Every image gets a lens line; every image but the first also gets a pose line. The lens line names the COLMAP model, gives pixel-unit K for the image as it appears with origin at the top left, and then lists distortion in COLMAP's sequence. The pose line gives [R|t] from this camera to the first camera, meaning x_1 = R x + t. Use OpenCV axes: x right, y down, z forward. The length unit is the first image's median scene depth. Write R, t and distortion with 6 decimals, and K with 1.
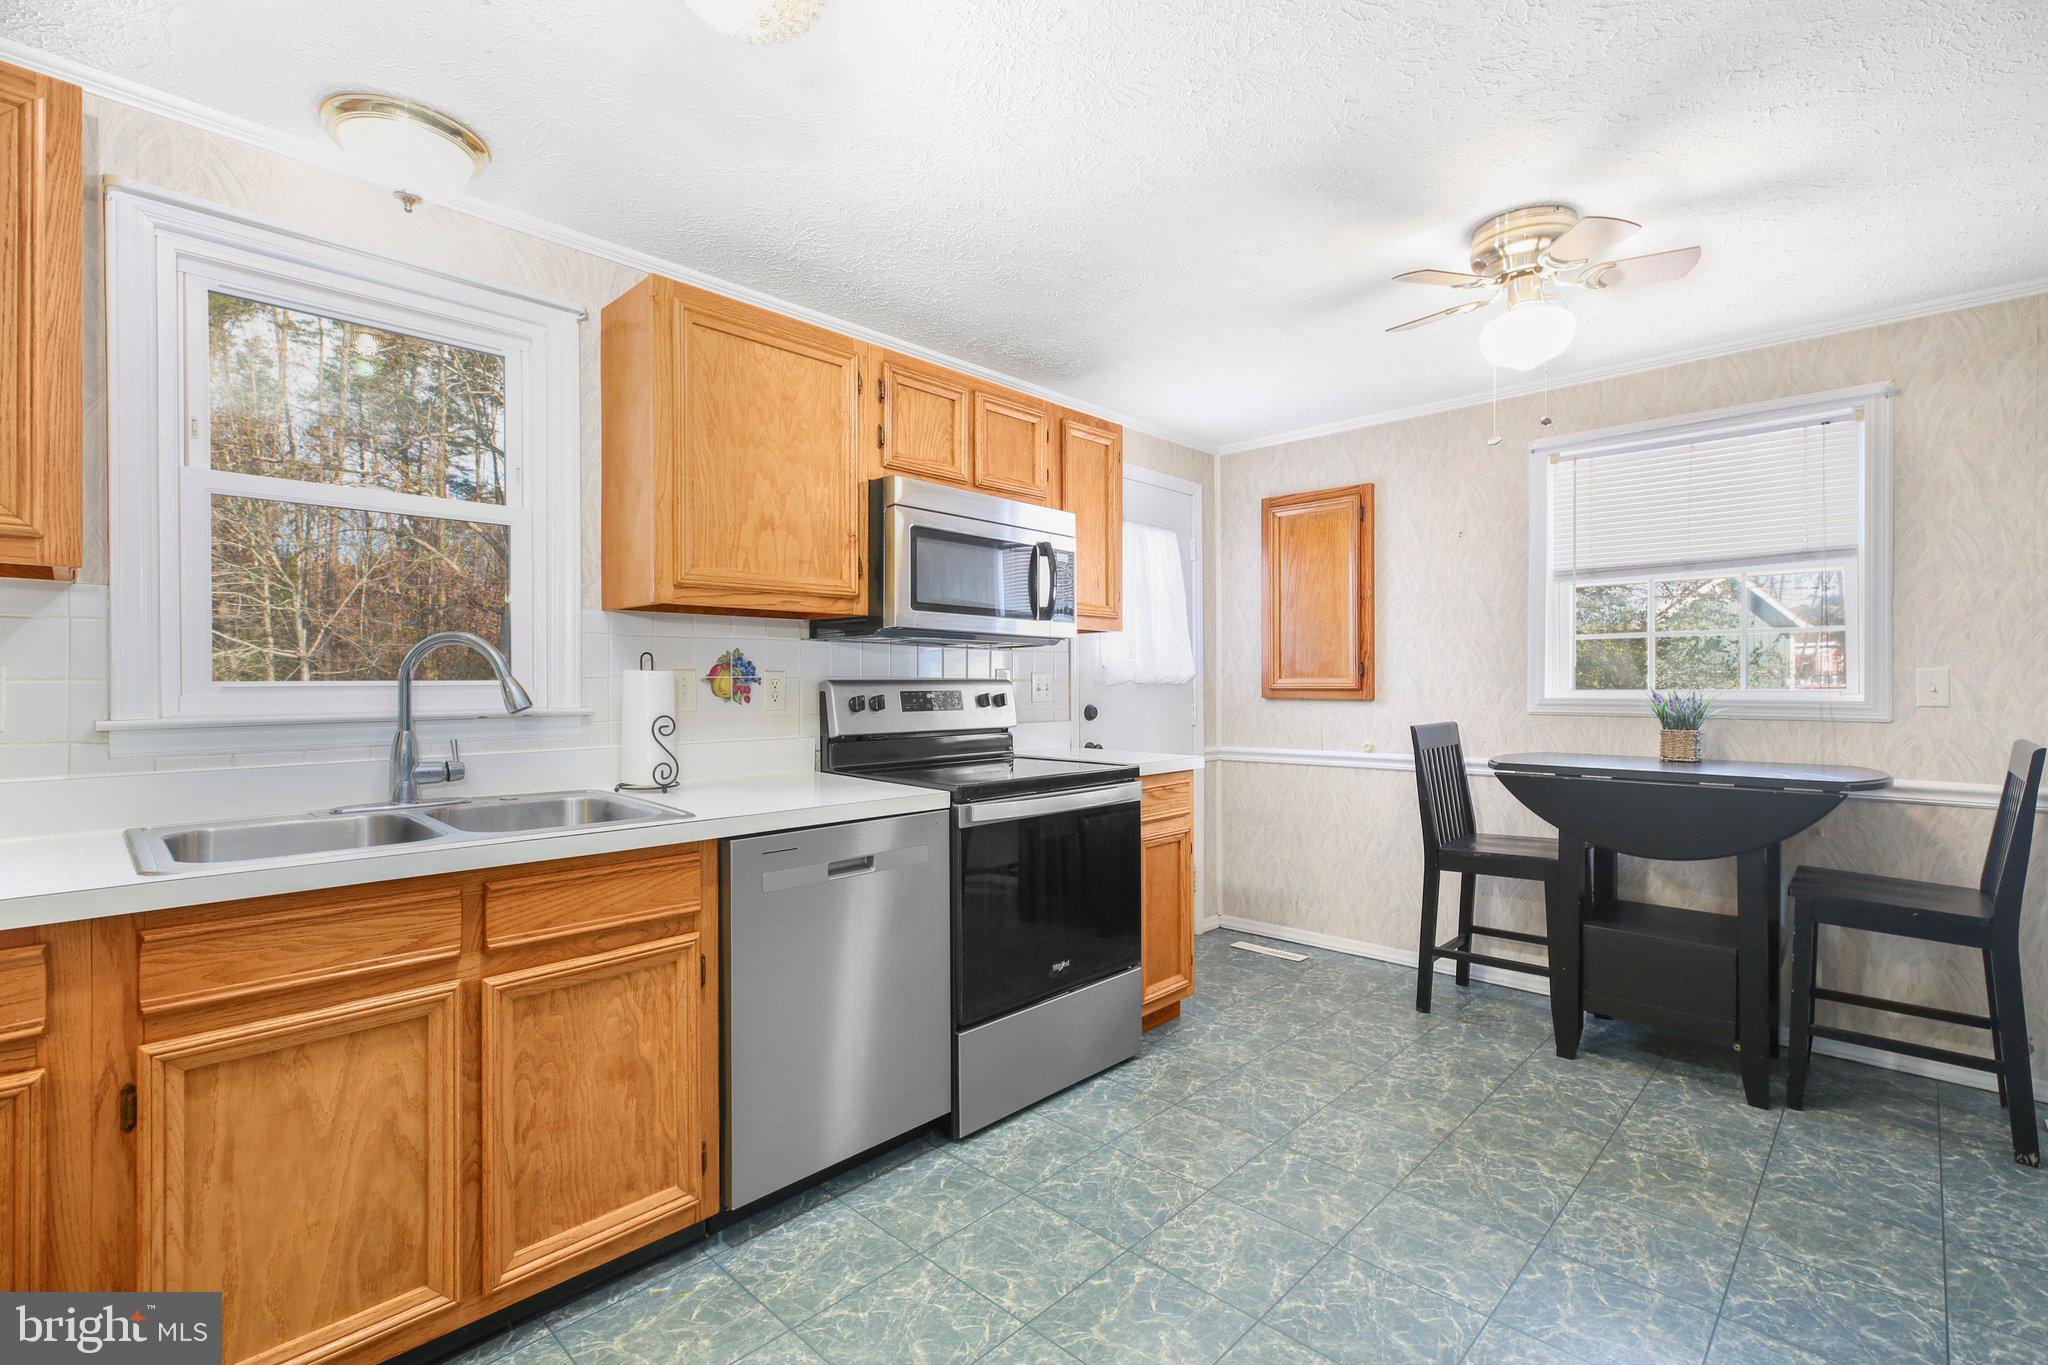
lens RADIAL K [[922.8, 0, 1034.2], [0, 922.8, 677.0], [0, 0, 1]] dist [0.003448, -0.000994]
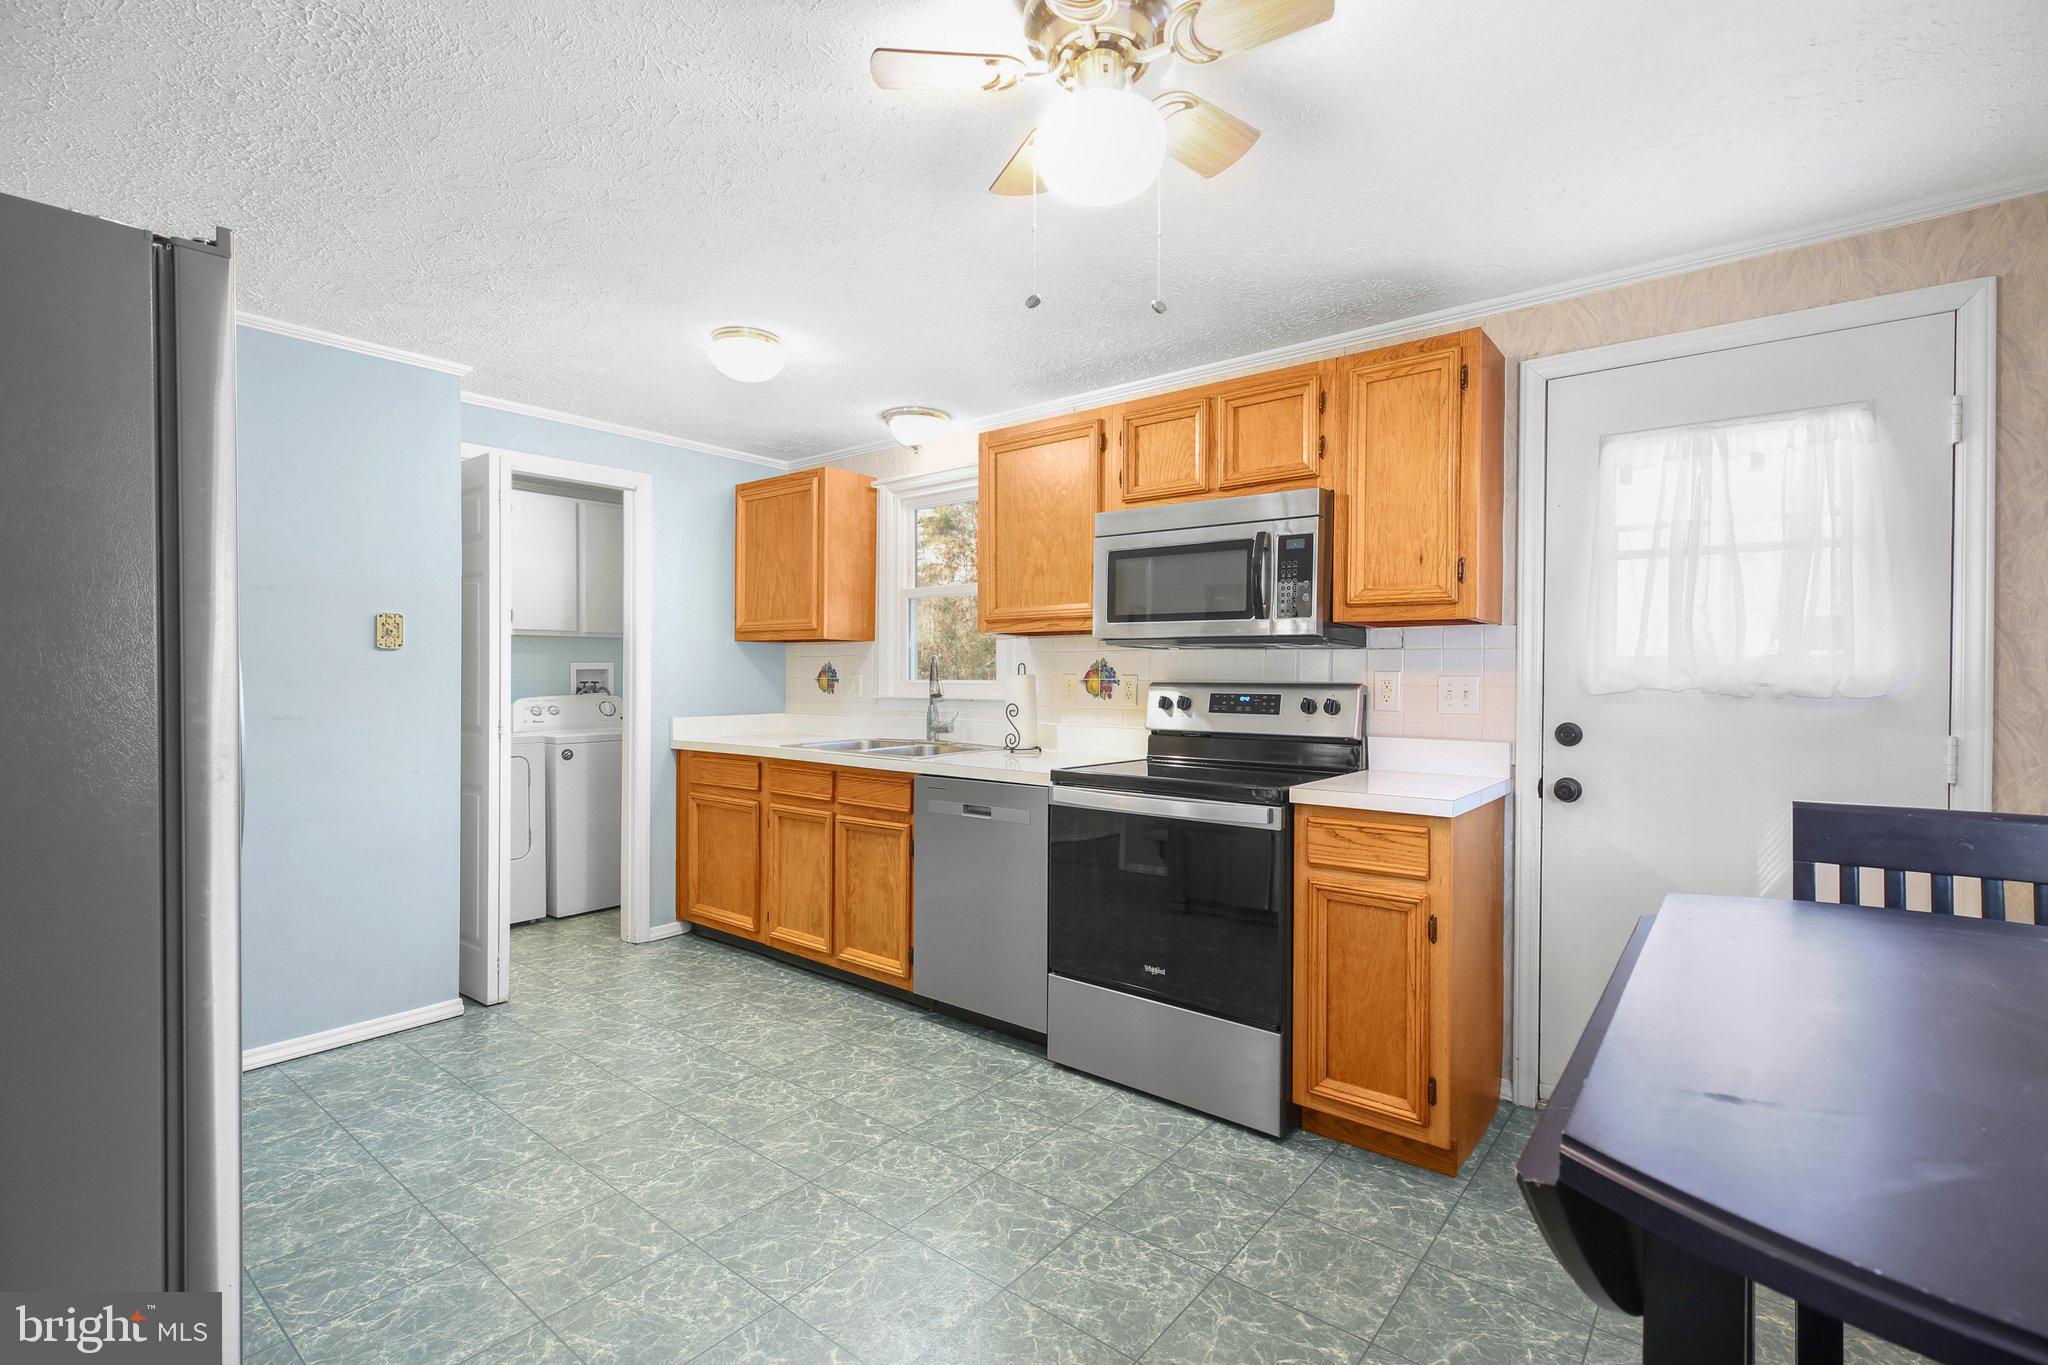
lens RADIAL K [[916.5, 0, 1028.7], [0, 916.5, 679.1], [0, 0, 1]] dist [-0.001852, -0.000067]
pose [[0.085761, 0.001033, -0.996315, 1.111541], [-0.006125, 0.999981, 0.000510, -0.000417], [0.996297, 0.006059, 0.085766, 0.865209]]
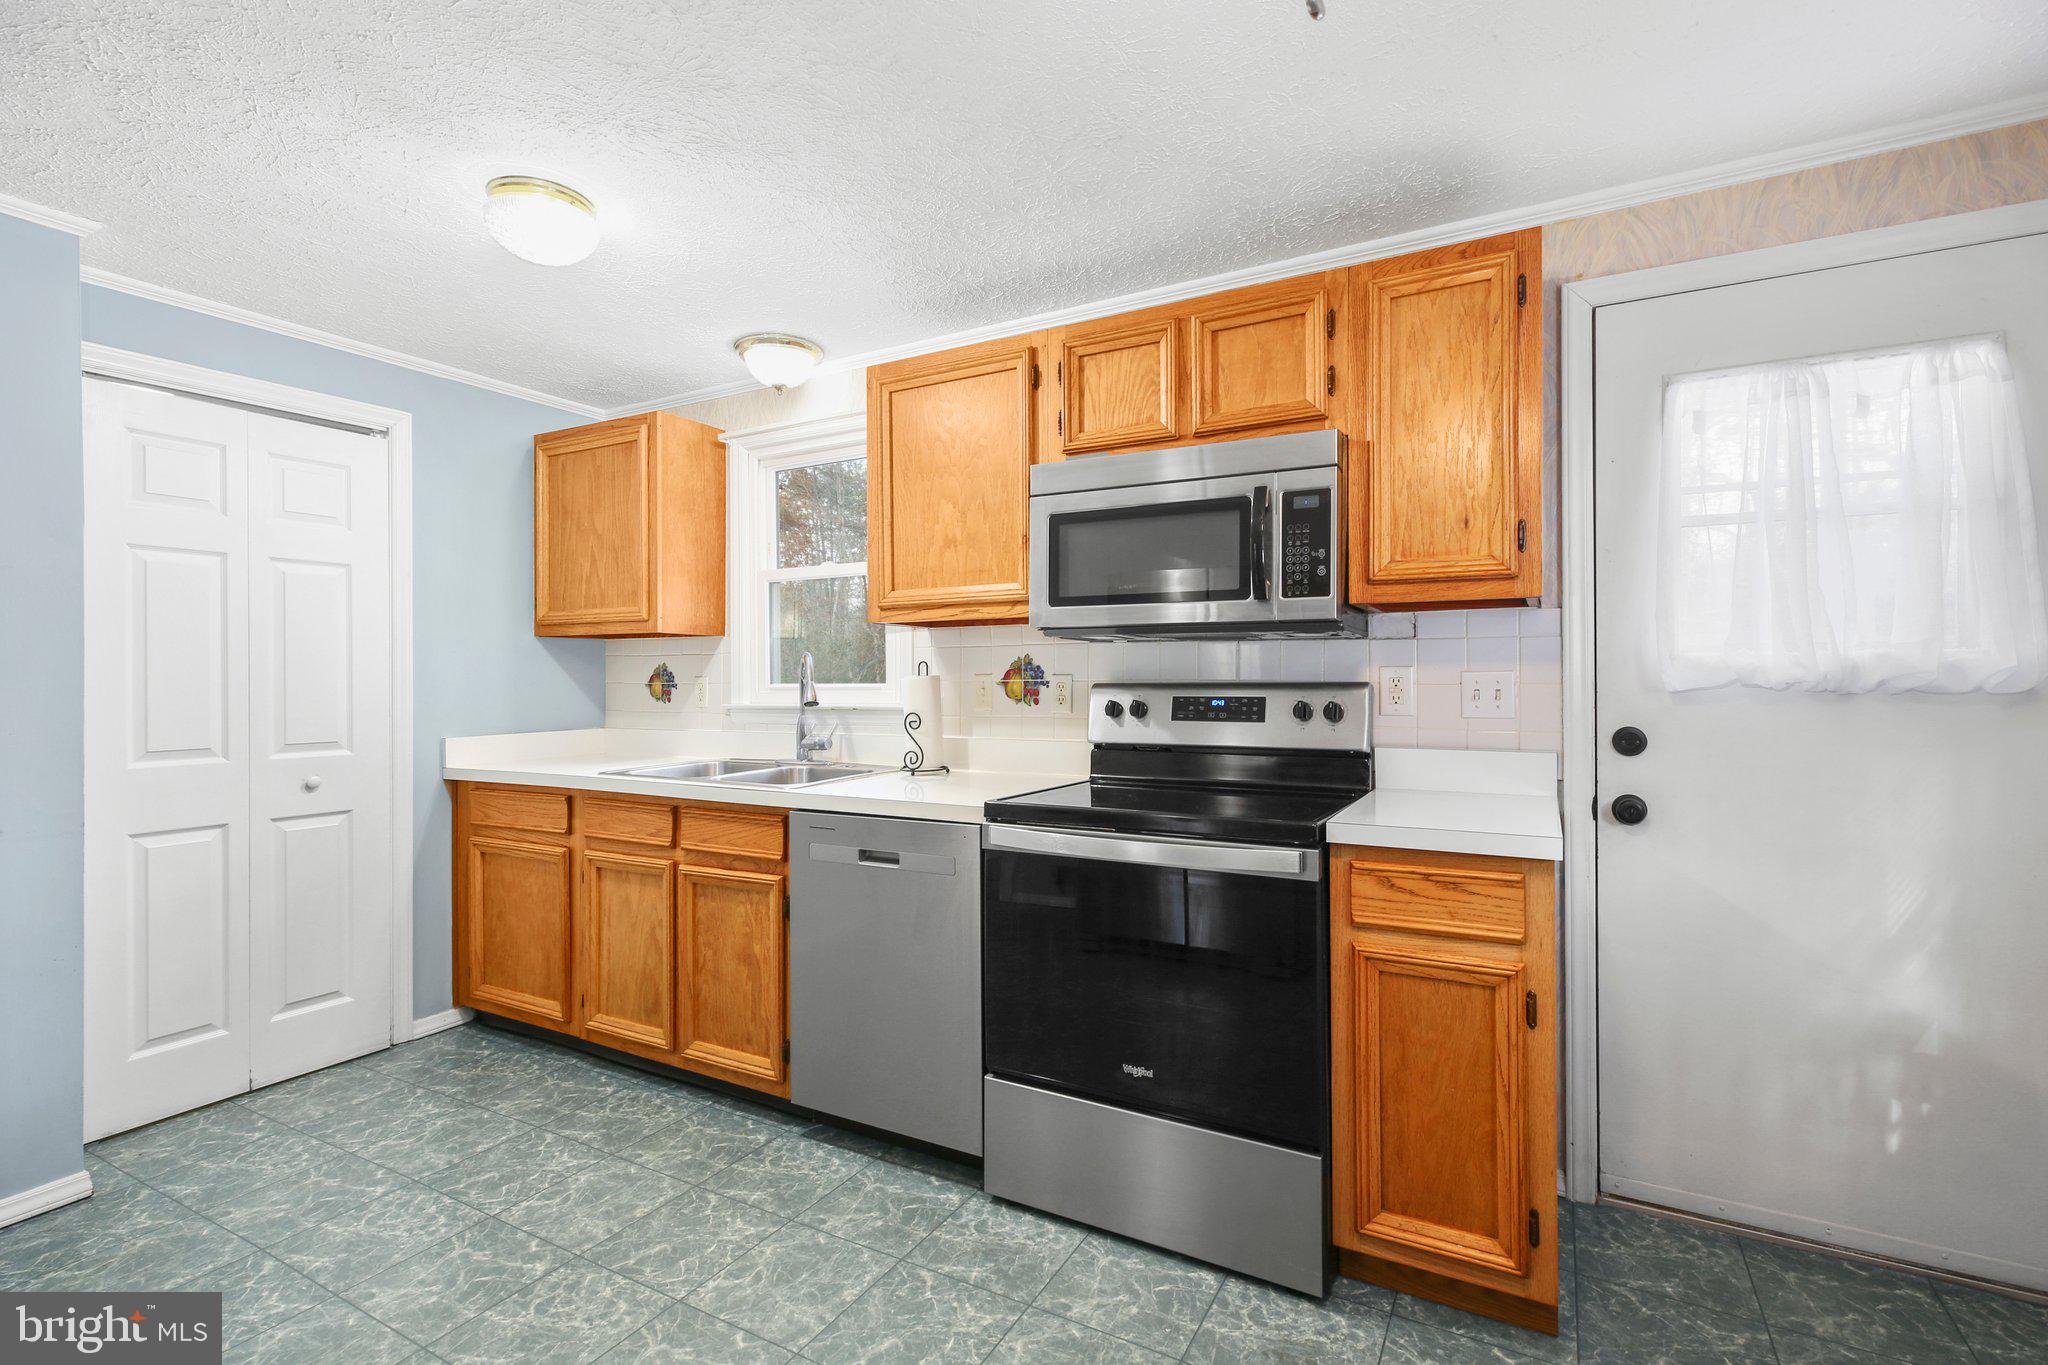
lens RADIAL K [[922.8, 0, 1034.2], [0, 922.8, 677.0], [0, 0, 1]] dist [0.003448, -0.000994]
pose [[0.257359, -0.005466, -0.966300, 0.802799], [0.004868, 0.999979, -0.004360, 0.000644], [0.966304, -0.003581, 0.257380, 0.812863]]
